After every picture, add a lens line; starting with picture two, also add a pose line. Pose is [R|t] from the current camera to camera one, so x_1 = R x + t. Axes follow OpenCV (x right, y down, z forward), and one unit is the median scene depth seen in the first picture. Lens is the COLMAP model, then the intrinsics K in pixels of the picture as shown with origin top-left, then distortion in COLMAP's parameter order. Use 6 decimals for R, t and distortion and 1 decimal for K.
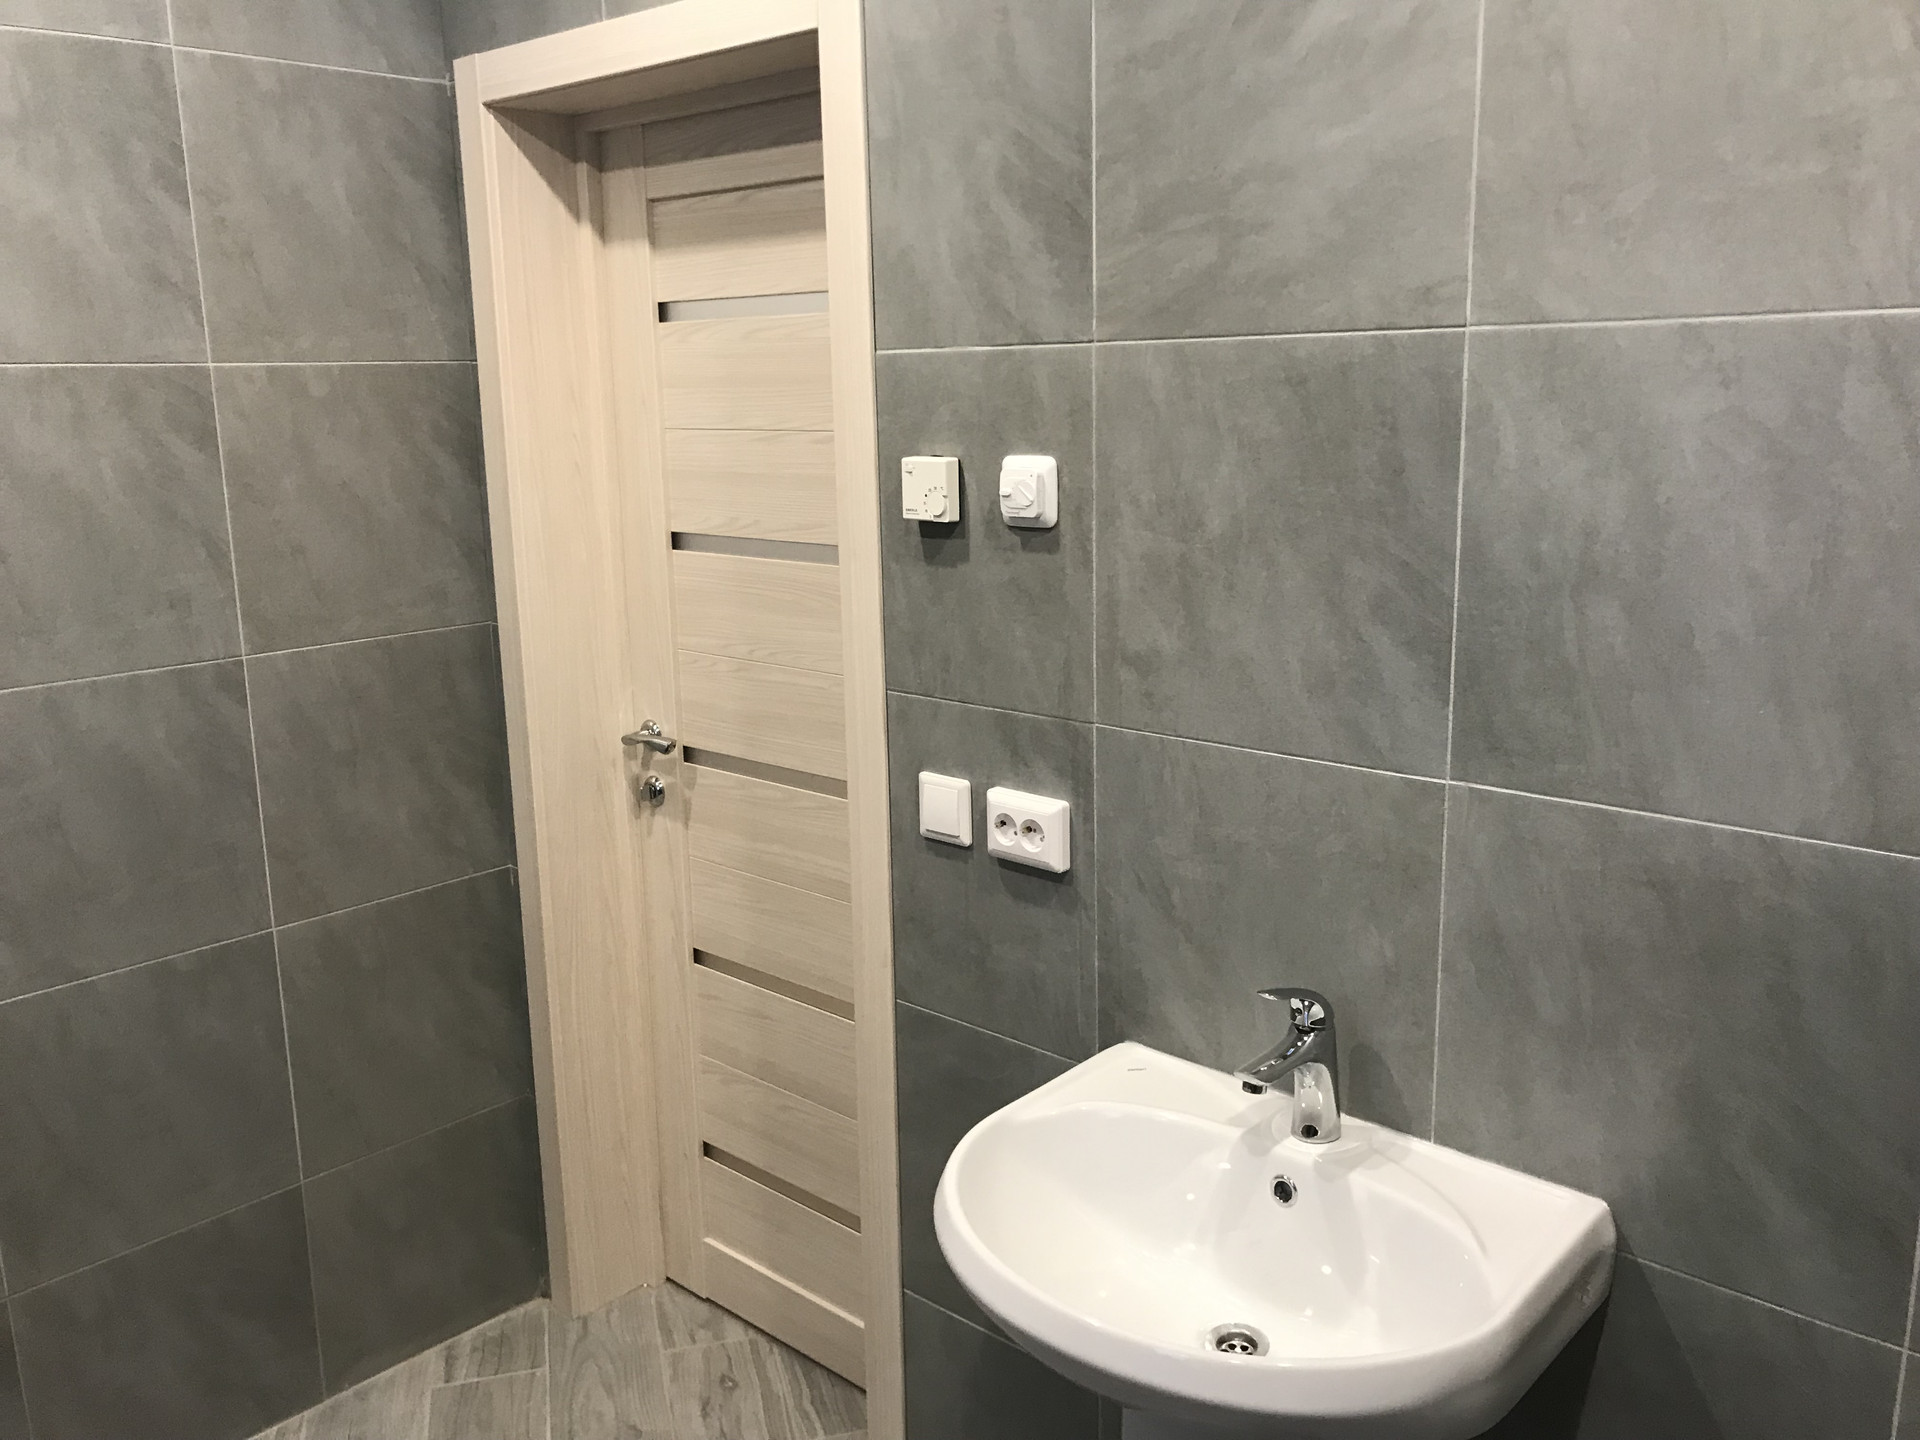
lens RADIAL K [[1591.4, 0, 958.2], [0, 1591.4, 722.2], [0, 0, 1]] dist [0.042642, -0.036233]
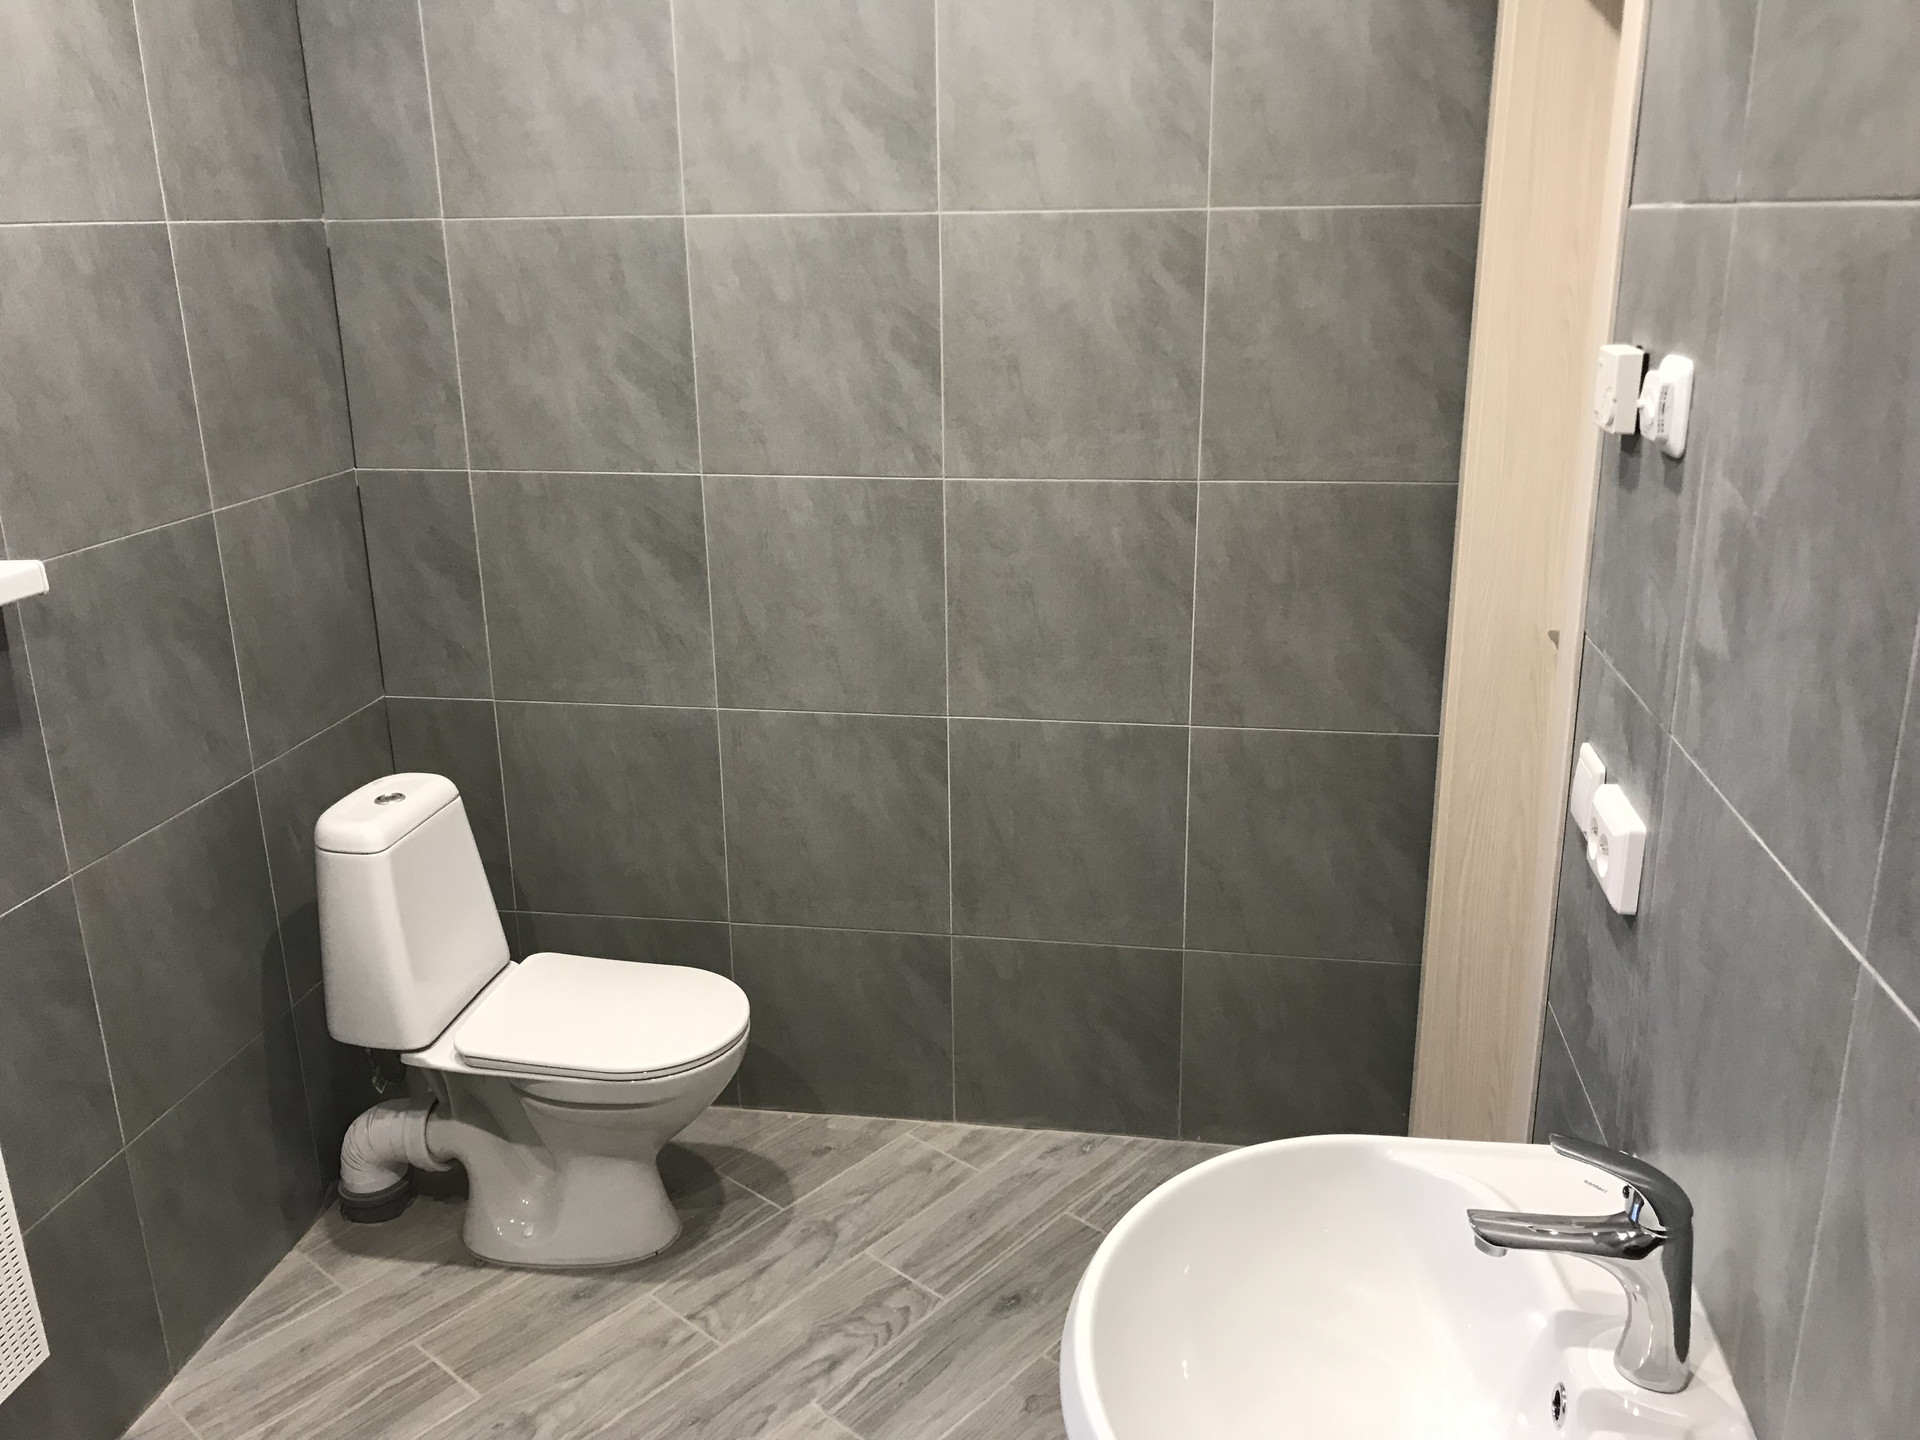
lens RADIAL K [[1591.4, 0, 968.8], [0, 1591.4, 718.2], [0, 0, 1]] dist [0.042642, -0.036233]
pose [[0.546577, 0.266510, -0.793868, 0.389036], [-0.177510, 0.963335, 0.201186, -0.076605], [0.818379, 0.030956, 0.573845, 0.244833]]
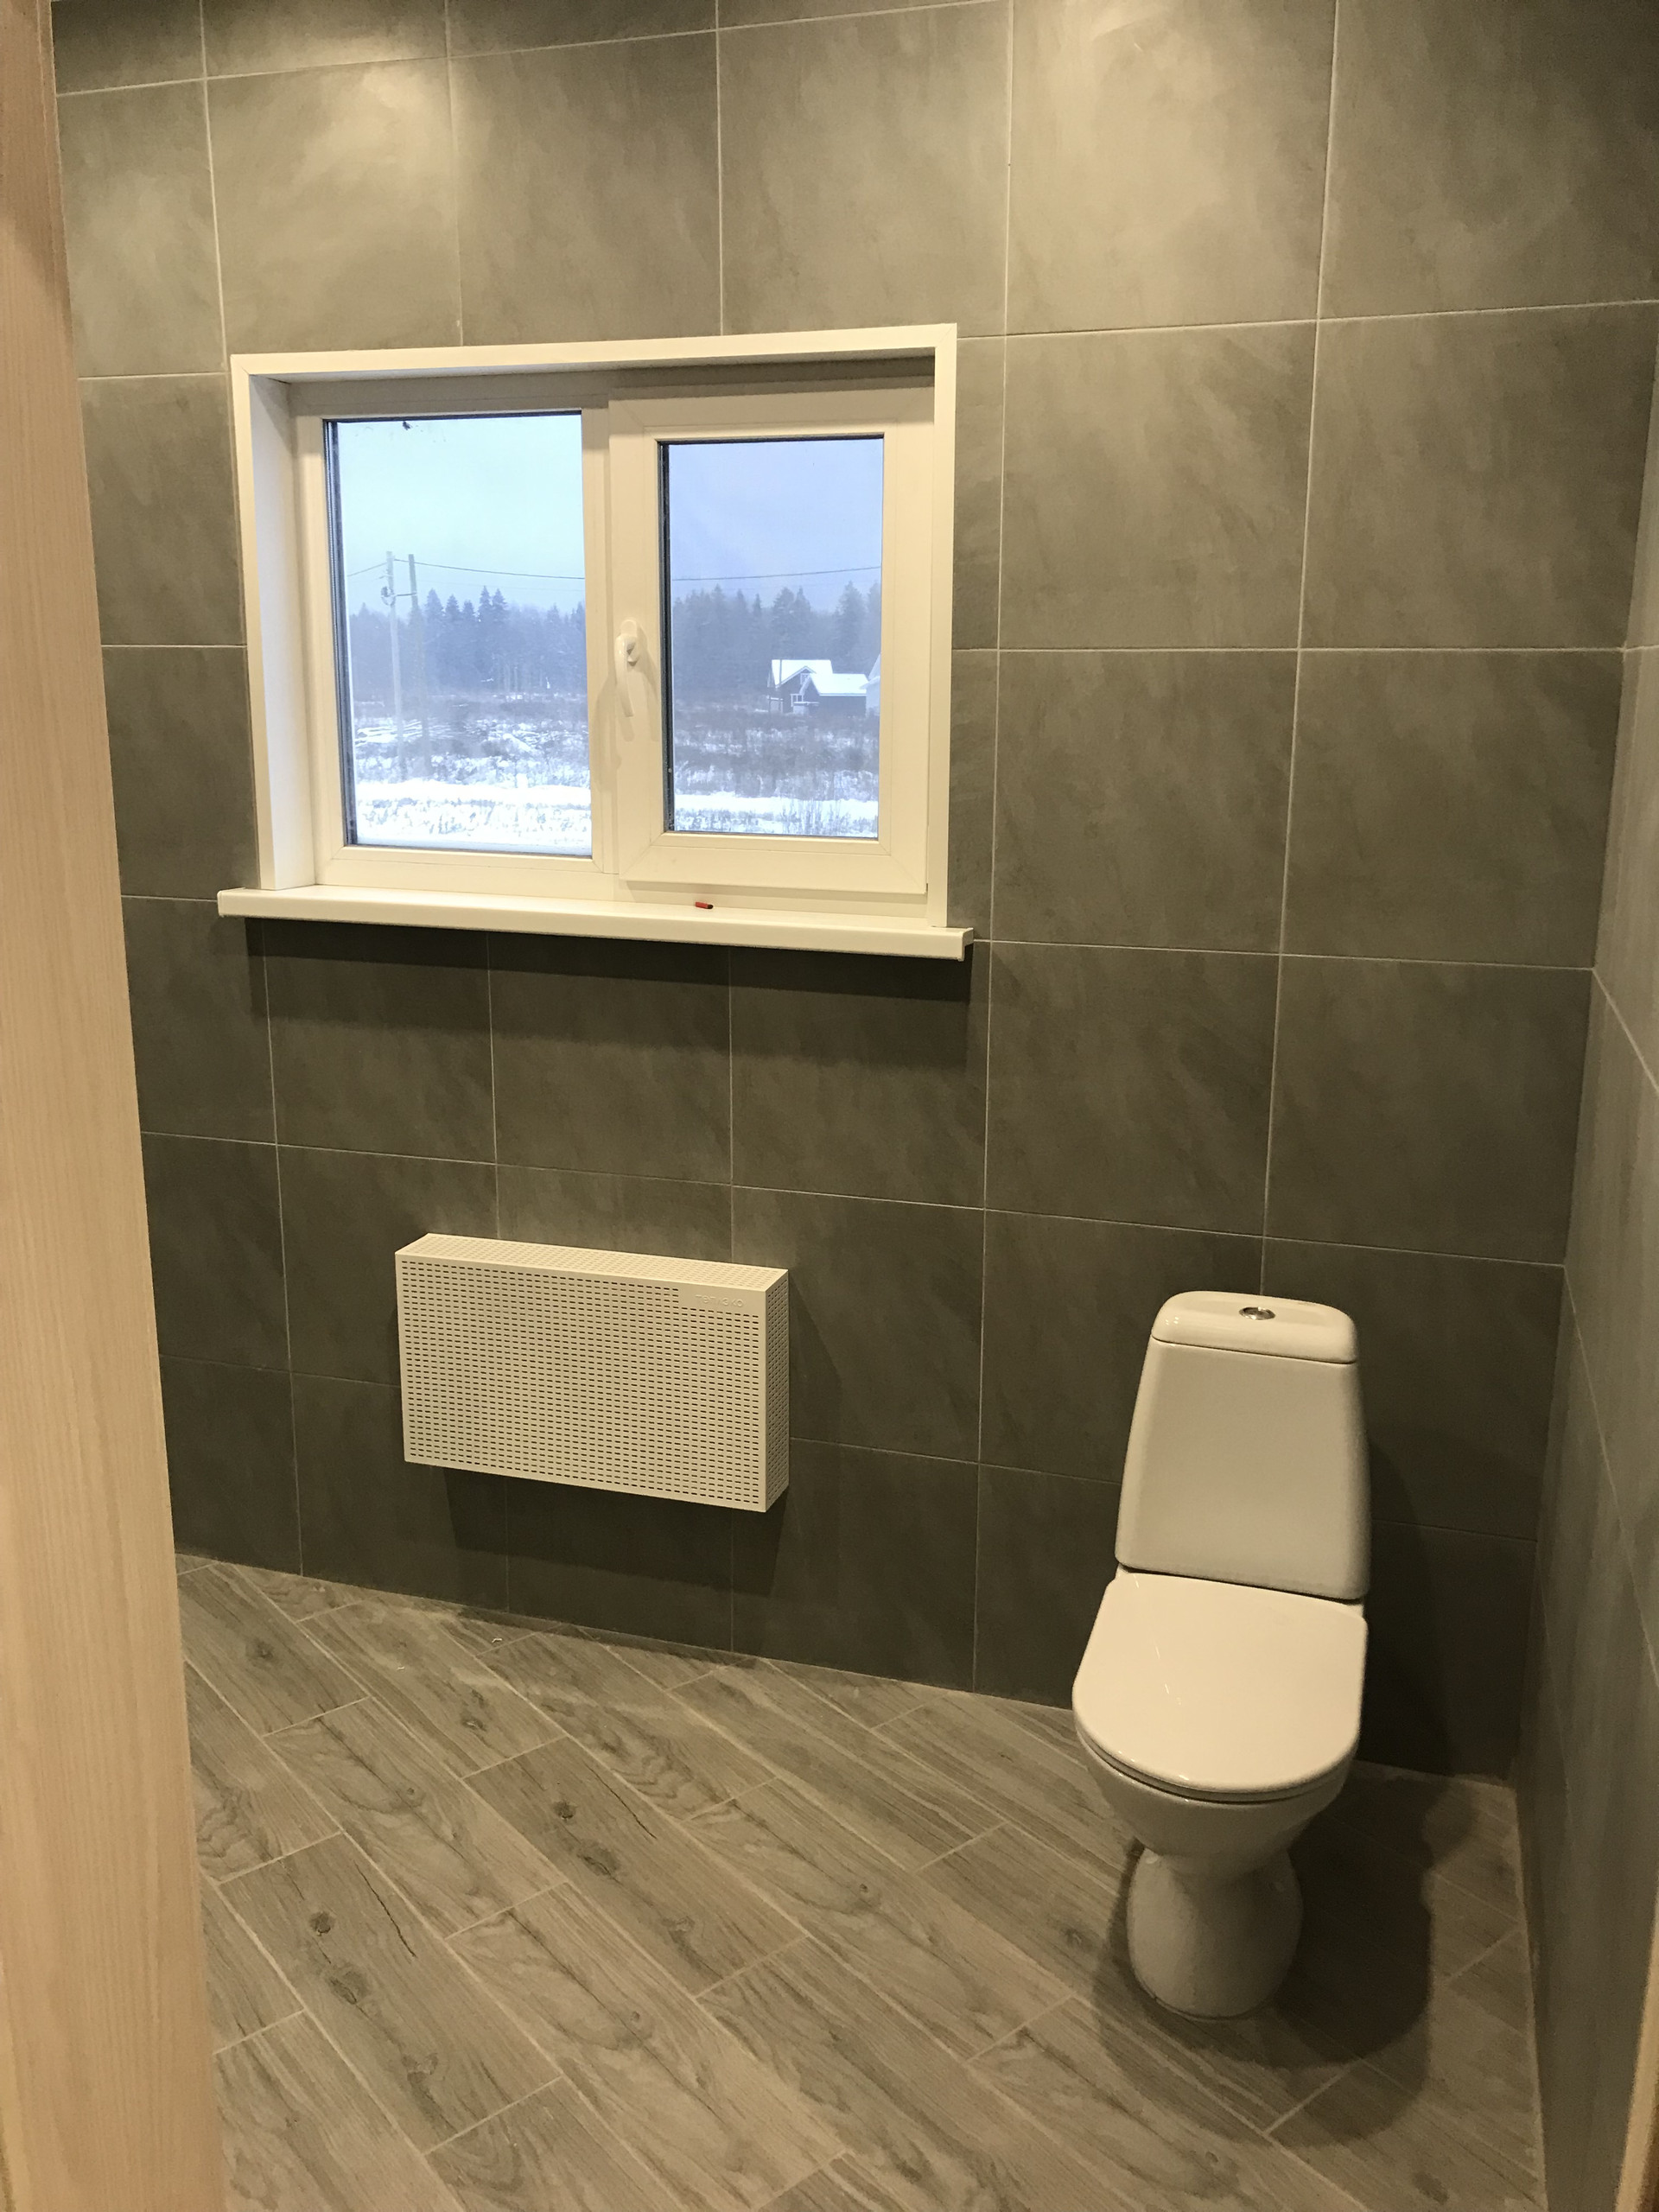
lens RADIAL K [[1833.4, 0, 840.9], [0, 1833.4, 1111.4], [0, 0, 1]] dist [0.042642, -0.036233]
pose [[-0.910871, 0.106535, -0.398702, -0.140289], [-0.079129, 0.903095, 0.422088, -0.316587], [0.405033, 0.416016, -0.814174, 1.504995]]
